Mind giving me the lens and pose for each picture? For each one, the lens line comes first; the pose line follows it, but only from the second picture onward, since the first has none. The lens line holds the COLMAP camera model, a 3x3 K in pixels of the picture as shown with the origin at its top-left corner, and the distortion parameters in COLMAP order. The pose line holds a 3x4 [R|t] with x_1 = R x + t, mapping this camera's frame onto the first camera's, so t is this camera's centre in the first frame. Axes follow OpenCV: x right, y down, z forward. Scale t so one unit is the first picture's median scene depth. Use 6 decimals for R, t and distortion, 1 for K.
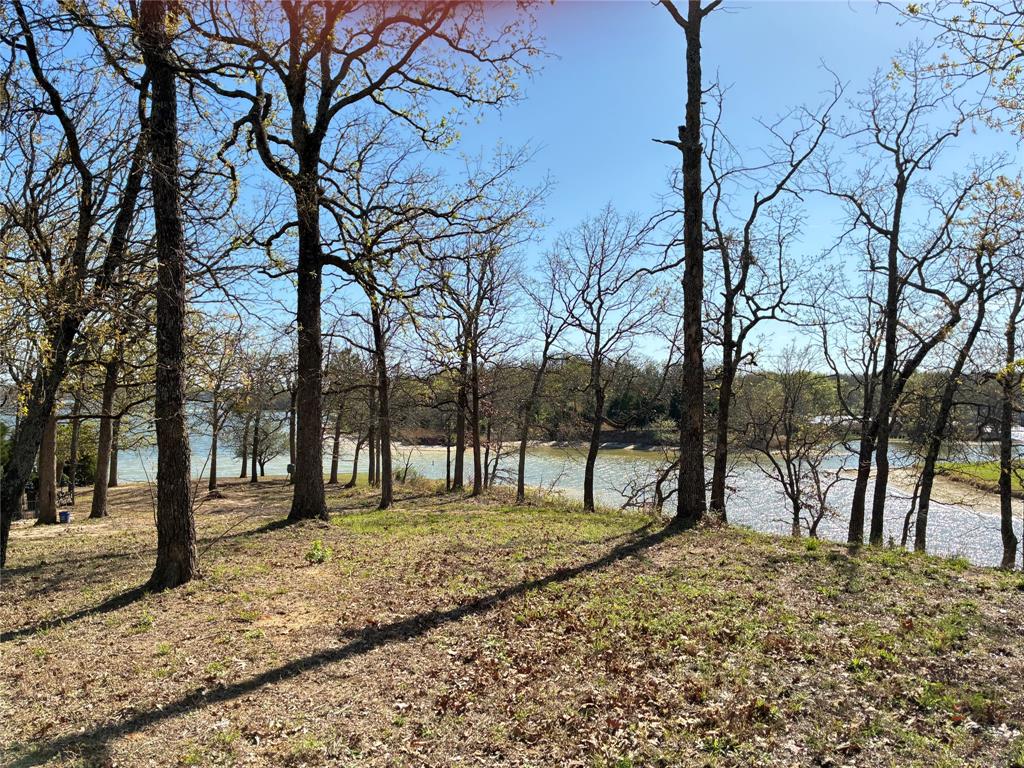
lens RADIAL K [[884.8, 0, 468.6], [0, 884.8, 389.5], [0, 0, 1]] dist [0.012625, -0.011028]
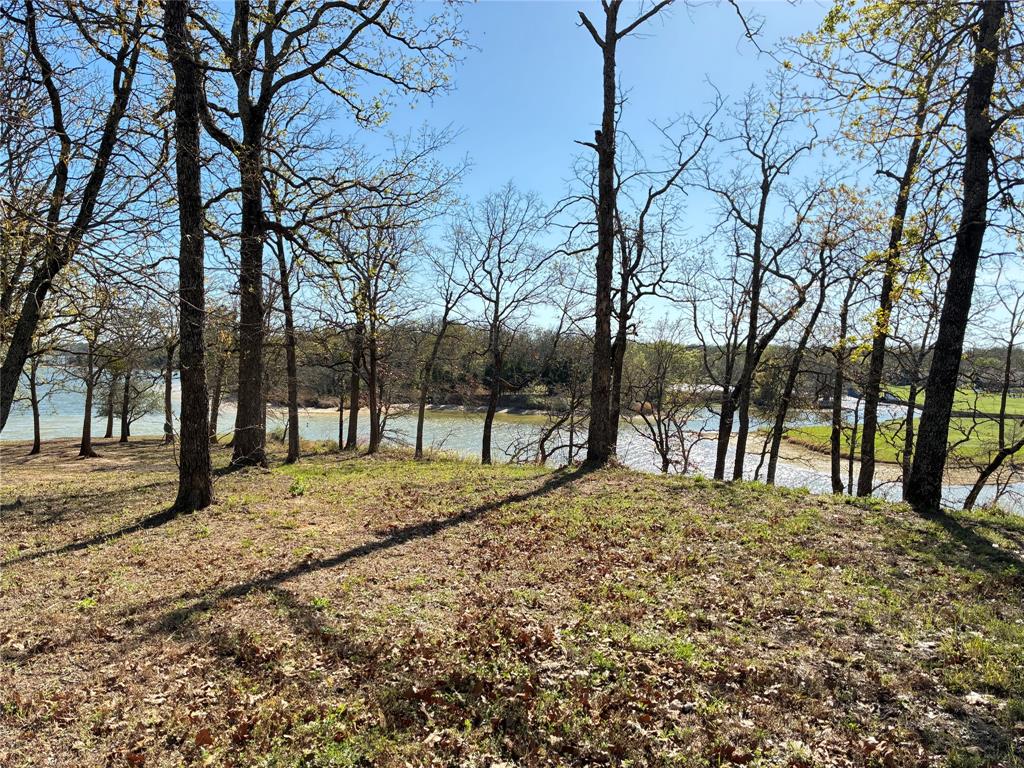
lens RADIAL K [[886.2, 0, 512.0], [0, 886.2, 384.0], [0, 0, 1]] dist [-0.003891, -0.002435]
pose [[0.981090, 0.016926, 0.192812, -0.060333], [-0.023609, 0.999196, 0.032416, 0.002381], [-0.192109, -0.036355, 0.980700, -0.094161]]
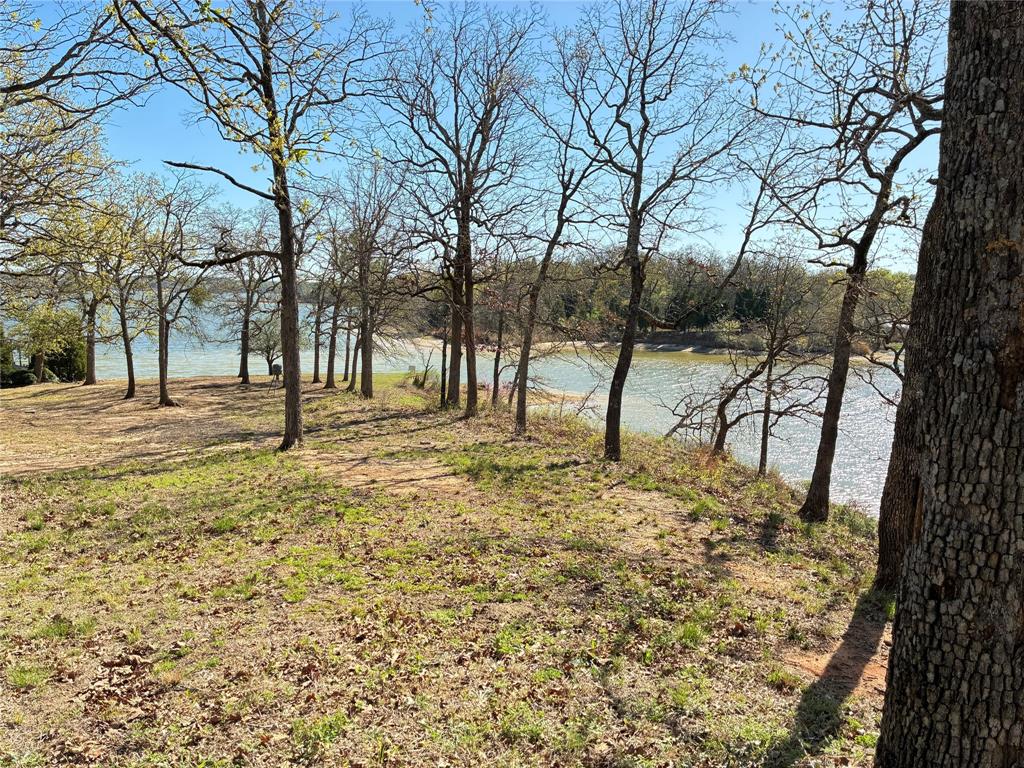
lens RADIAL K [[884.8, 0, 468.6], [0, 884.8, 389.5], [0, 0, 1]] dist [0.012625, -0.011028]
pose [[0.997763, 0.022273, -0.063026, 0.099109], [-0.014854, 0.993159, 0.115822, 0.023650], [0.065175, -0.114627, 0.991268, 0.509029]]
